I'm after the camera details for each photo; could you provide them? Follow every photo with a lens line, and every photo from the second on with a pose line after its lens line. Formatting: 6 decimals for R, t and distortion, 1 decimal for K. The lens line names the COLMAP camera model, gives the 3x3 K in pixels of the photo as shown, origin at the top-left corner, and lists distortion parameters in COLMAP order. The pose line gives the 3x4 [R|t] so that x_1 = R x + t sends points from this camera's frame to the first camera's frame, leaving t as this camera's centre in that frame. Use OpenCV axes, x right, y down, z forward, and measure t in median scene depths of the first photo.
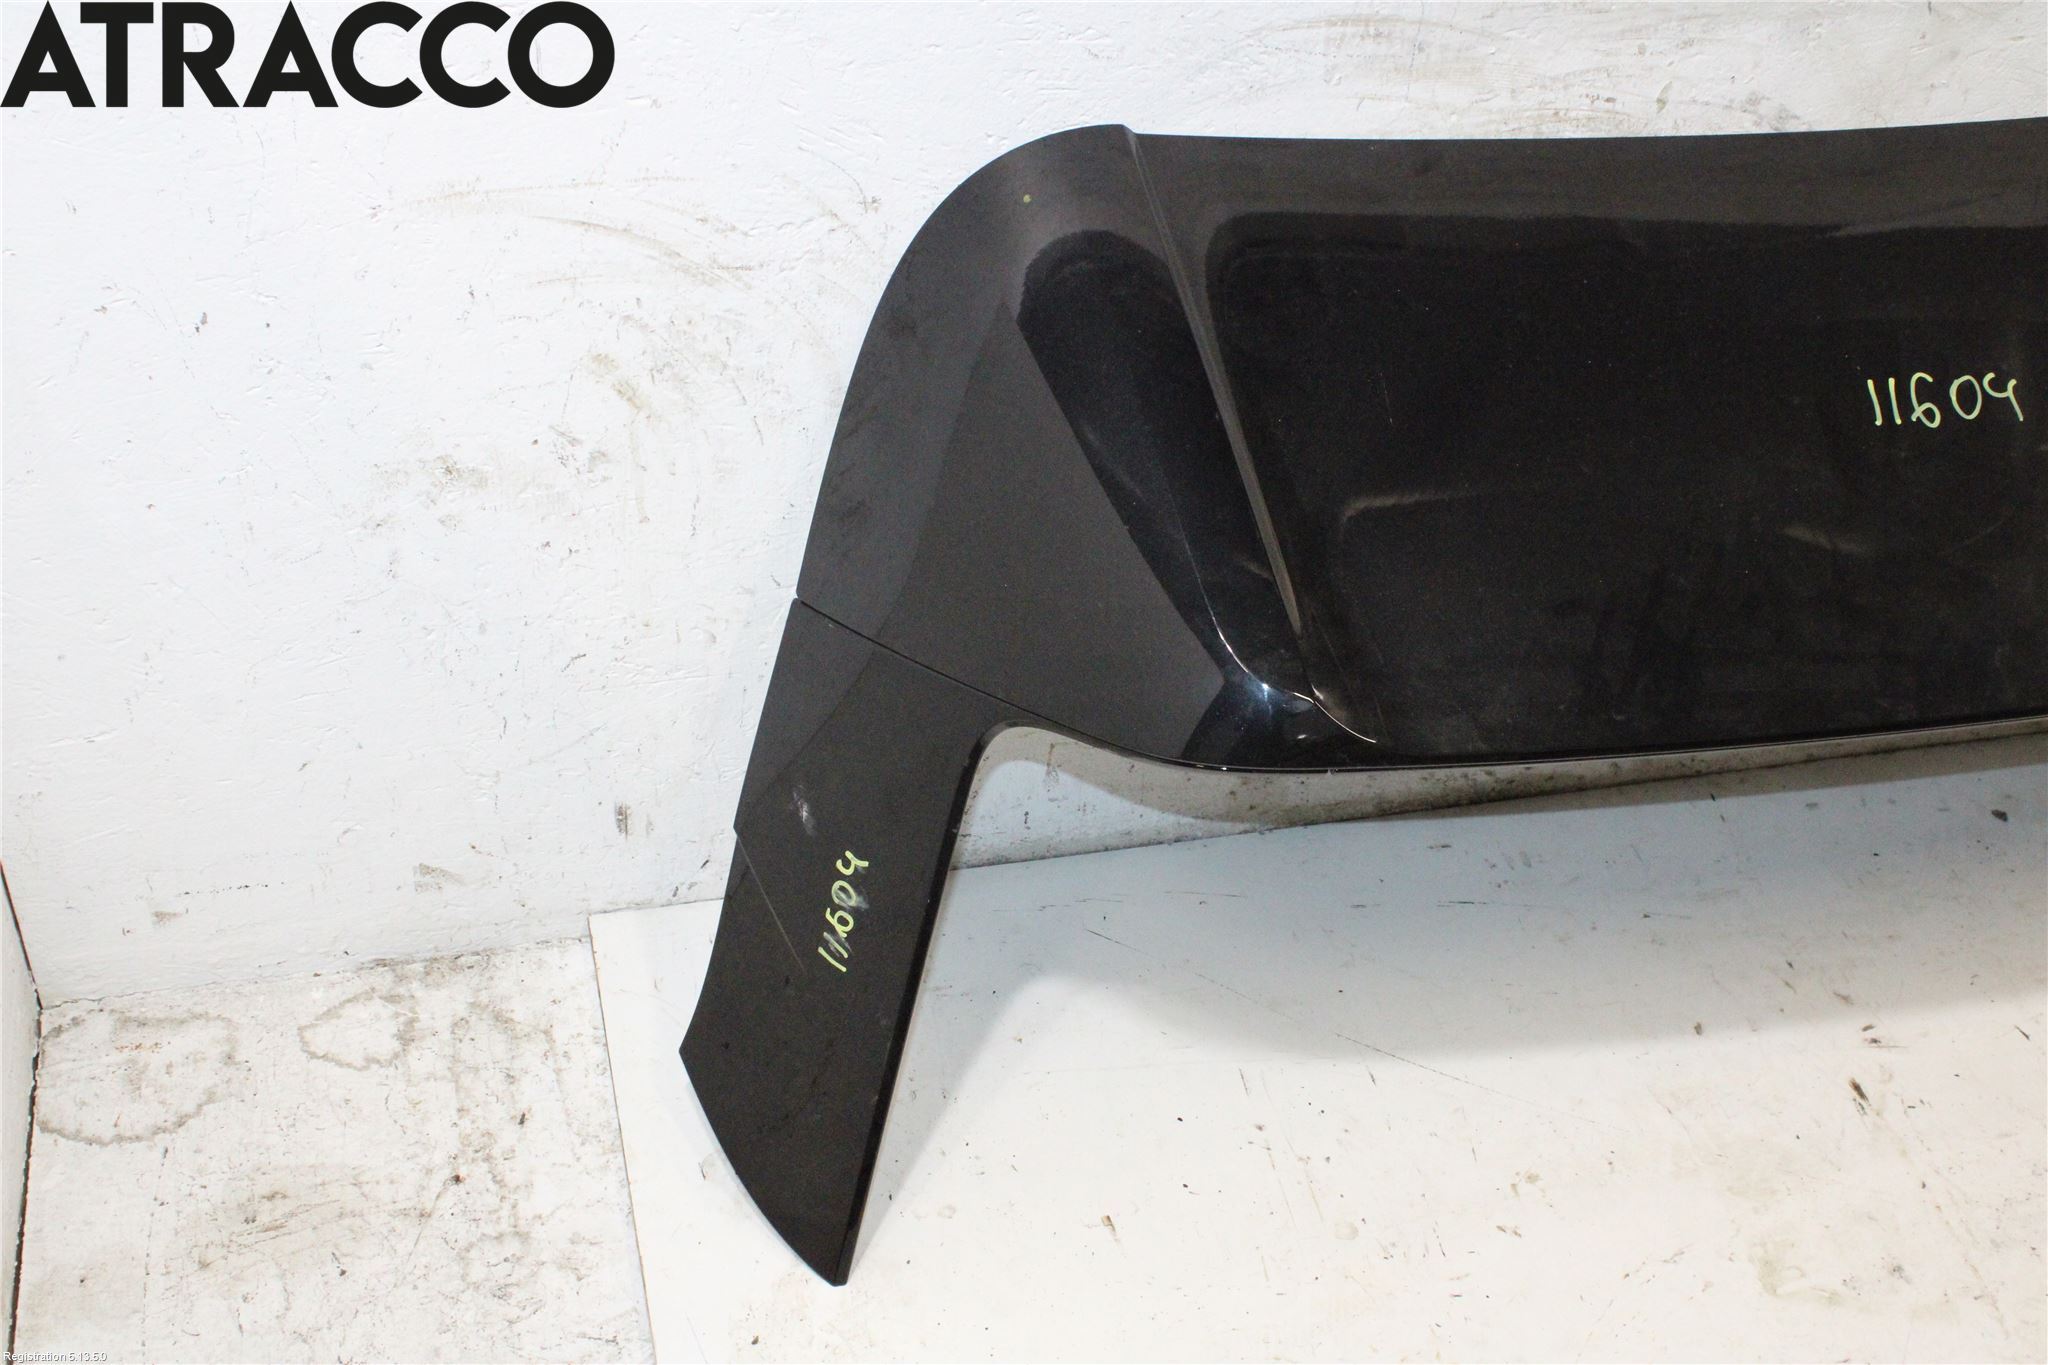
lens RADIAL K [[2586.6, 0, 1023.4], [0, 2586.6, 704.9], [0, 0, 1]] dist [-0.072777, 0.062350]
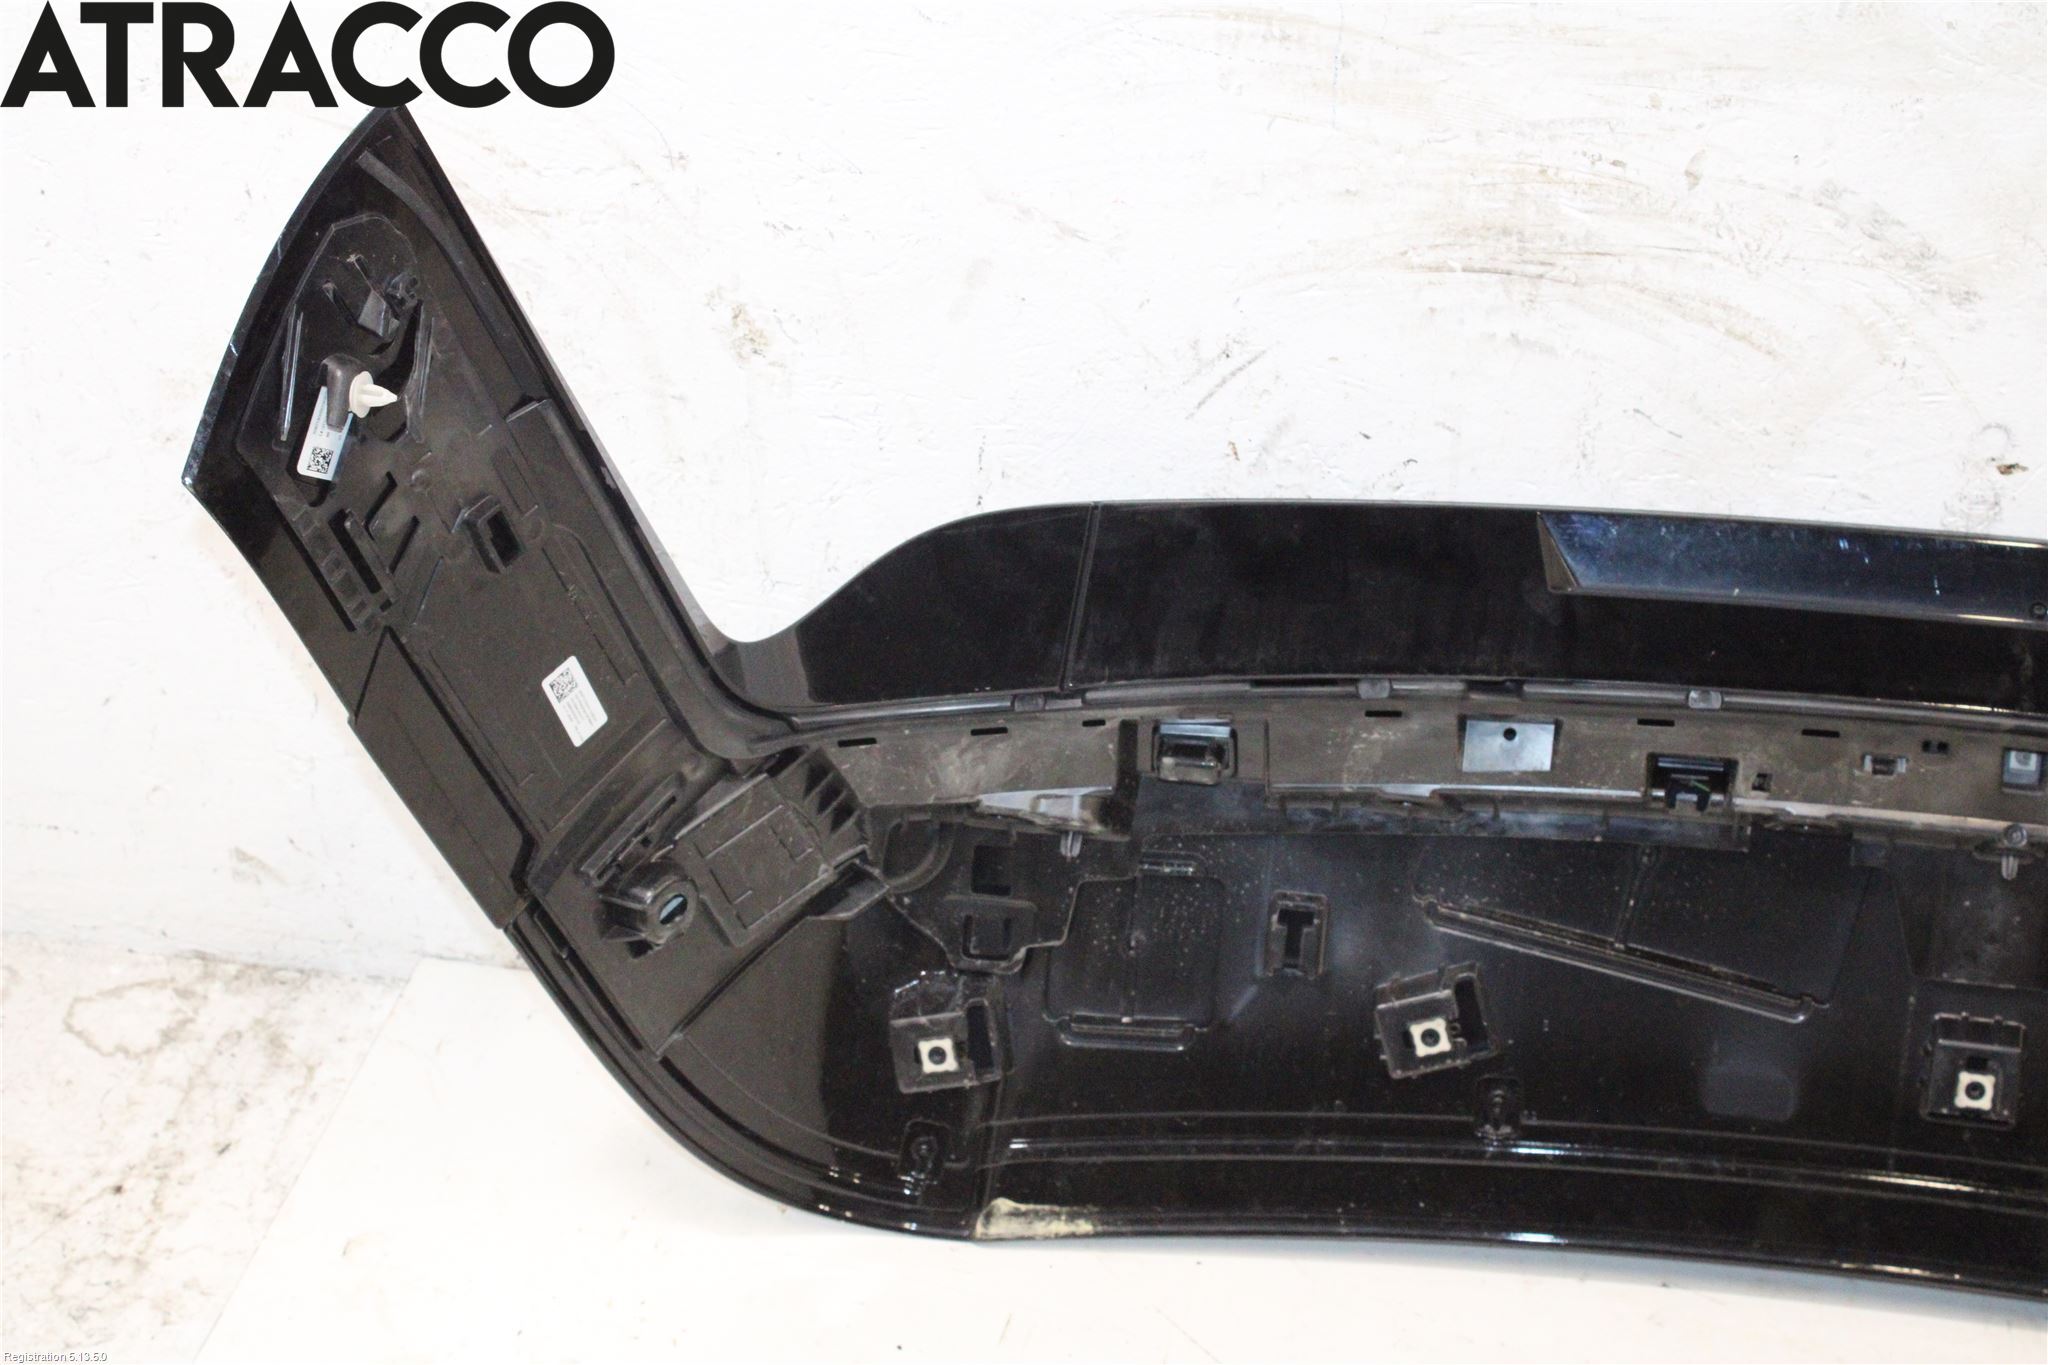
lens RADIAL K [[3477.3, 0, 1018.9], [0, 3477.3, 691.2], [0, 0, 1]] dist [-0.001868, 0.028194]
pose [[0.901754, 0.189872, -0.388315, 0.497718], [-0.224469, 0.973428, -0.045296, 0.004180], [0.369396, 0.128010, 0.920413, 0.001810]]
